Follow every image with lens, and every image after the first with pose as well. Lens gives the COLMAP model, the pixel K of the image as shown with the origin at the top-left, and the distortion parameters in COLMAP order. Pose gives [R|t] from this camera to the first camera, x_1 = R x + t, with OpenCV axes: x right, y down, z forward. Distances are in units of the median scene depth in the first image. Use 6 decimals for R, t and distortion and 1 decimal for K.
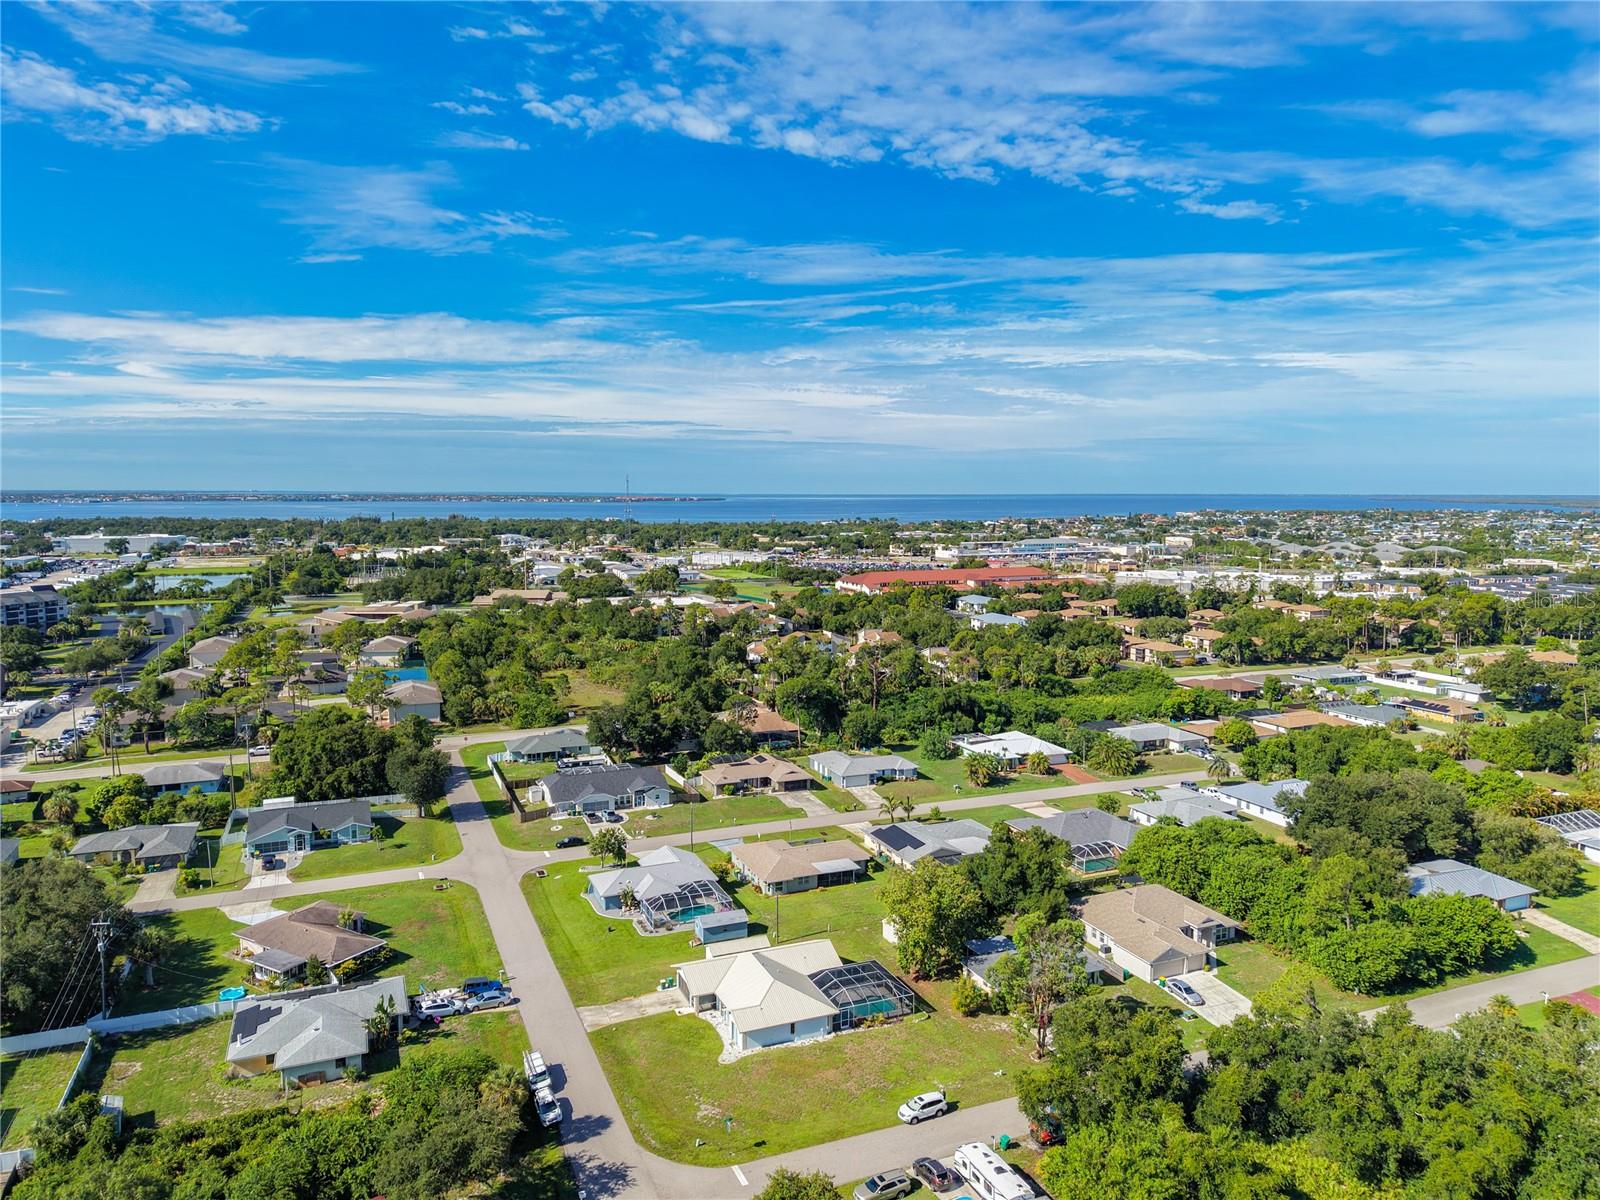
lens RADIAL K [[1078.0, 0, 791.9], [0, 1078.0, 636.2], [0, 0, 1]] dist [0.026041, -0.019072]
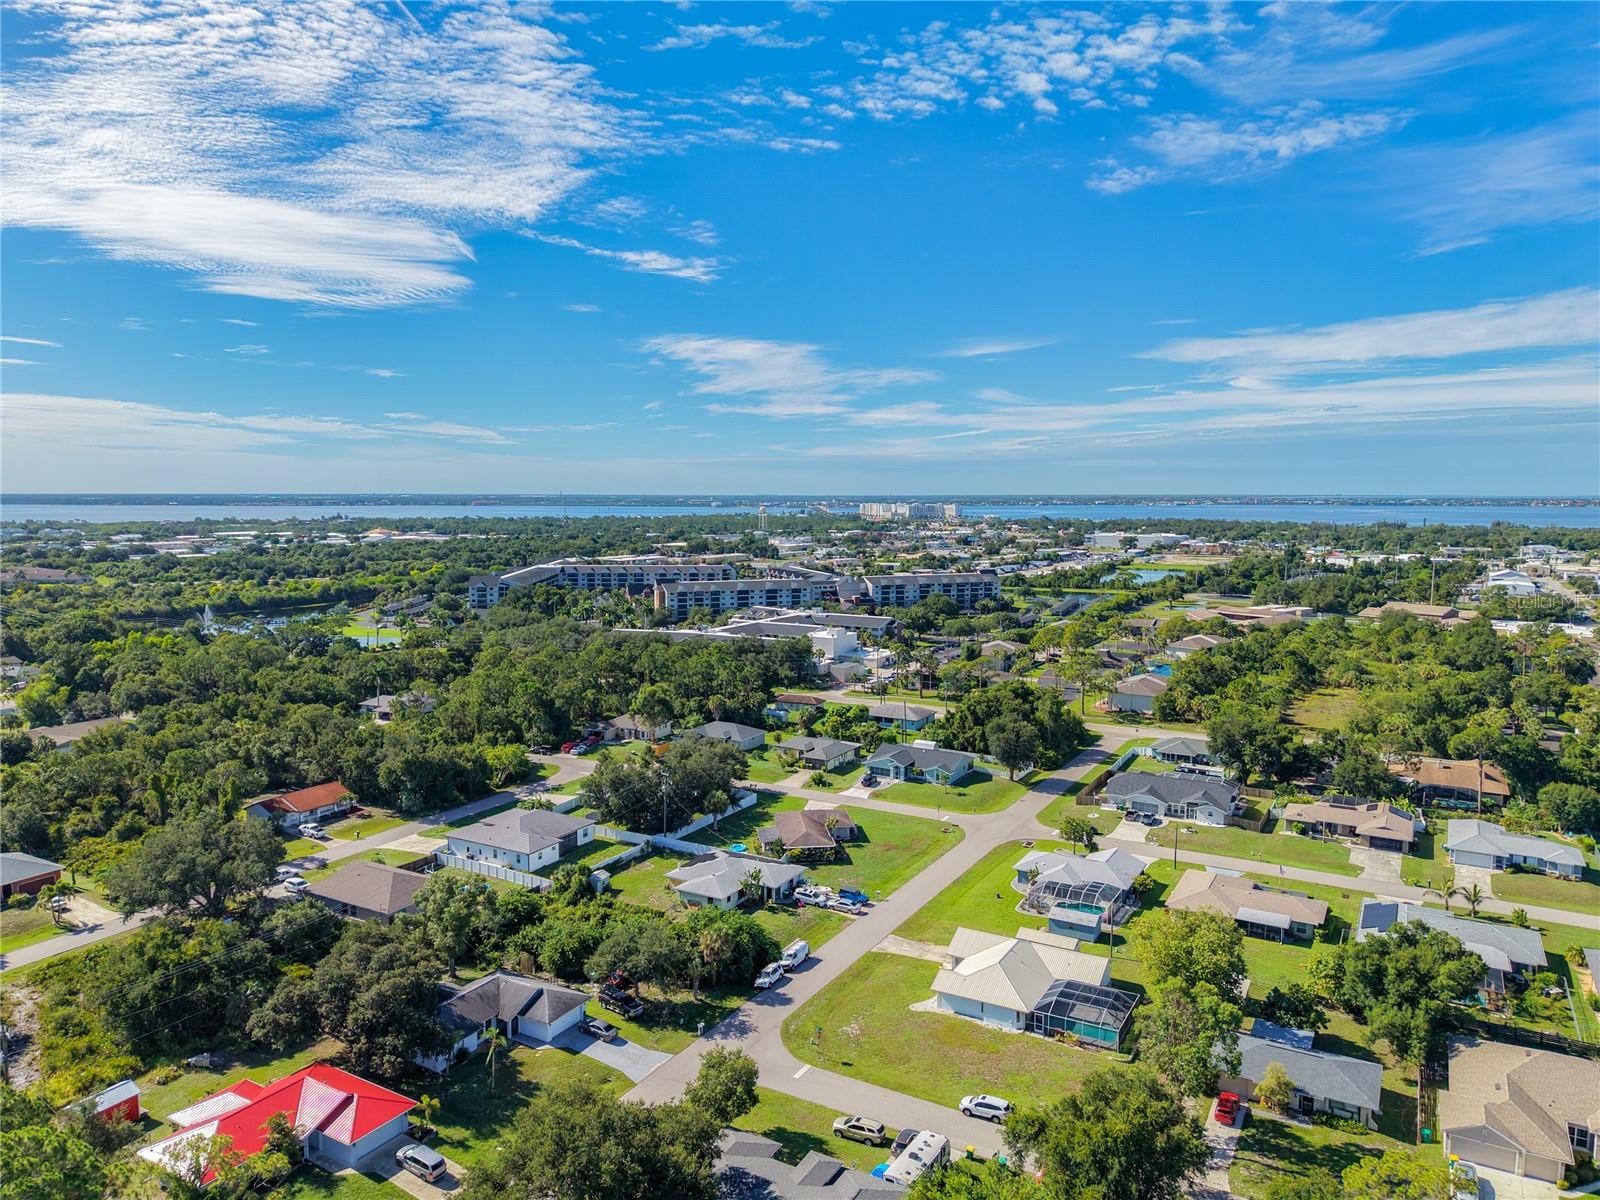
lens RADIAL K [[1078.0, 0, 820.7], [0, 1078.0, 653.0], [0, 0, 1]] dist [0.026041, -0.019072]
pose [[0.616599, 0.115490, -0.778760, 0.148590], [-0.106355, 0.992333, 0.062954, -0.006227], [0.780061, 0.044007, 0.624155, 0.044992]]
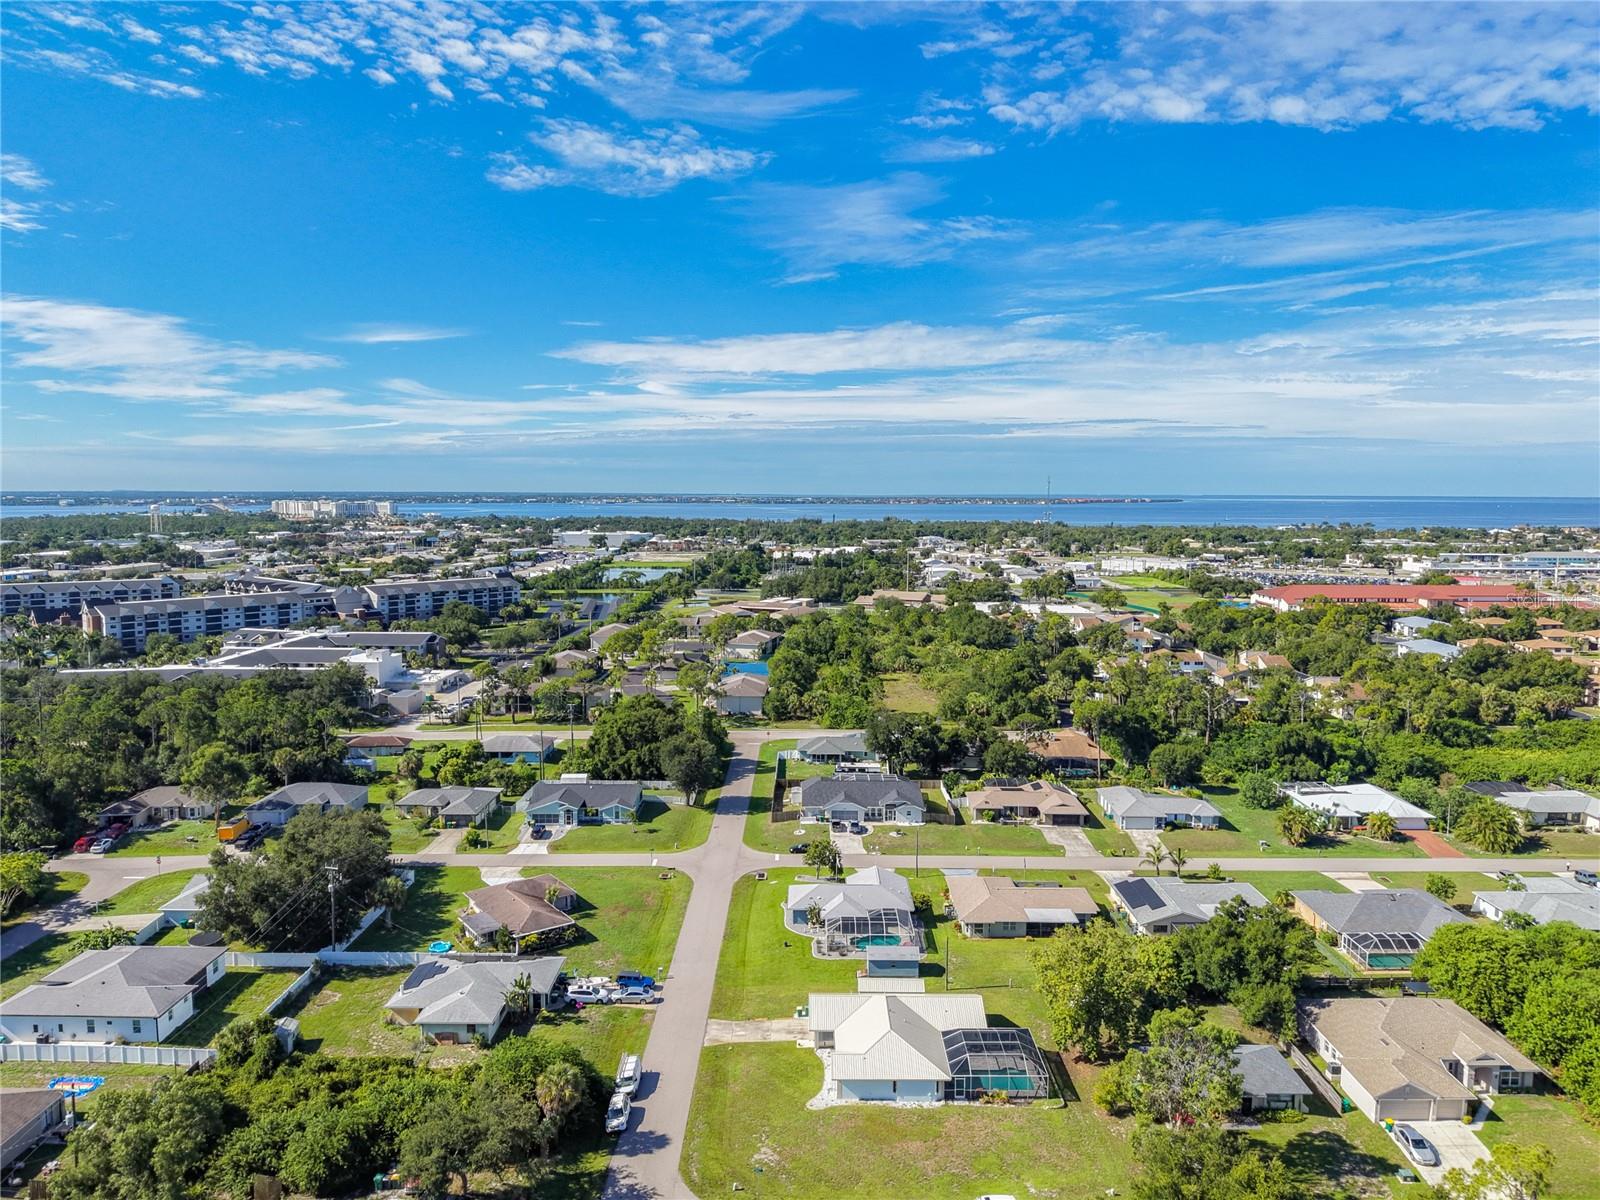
lens RADIAL K [[1078.0, 0, 807.0], [0, 1078.0, 644.3], [0, 0, 1]] dist [0.026041, -0.019072]
pose [[0.922477, 0.055982, -0.381972, 0.057266], [-0.053658, 0.998419, 0.016742, -0.005013], [0.382305, 0.005051, 0.924022, 0.026108]]
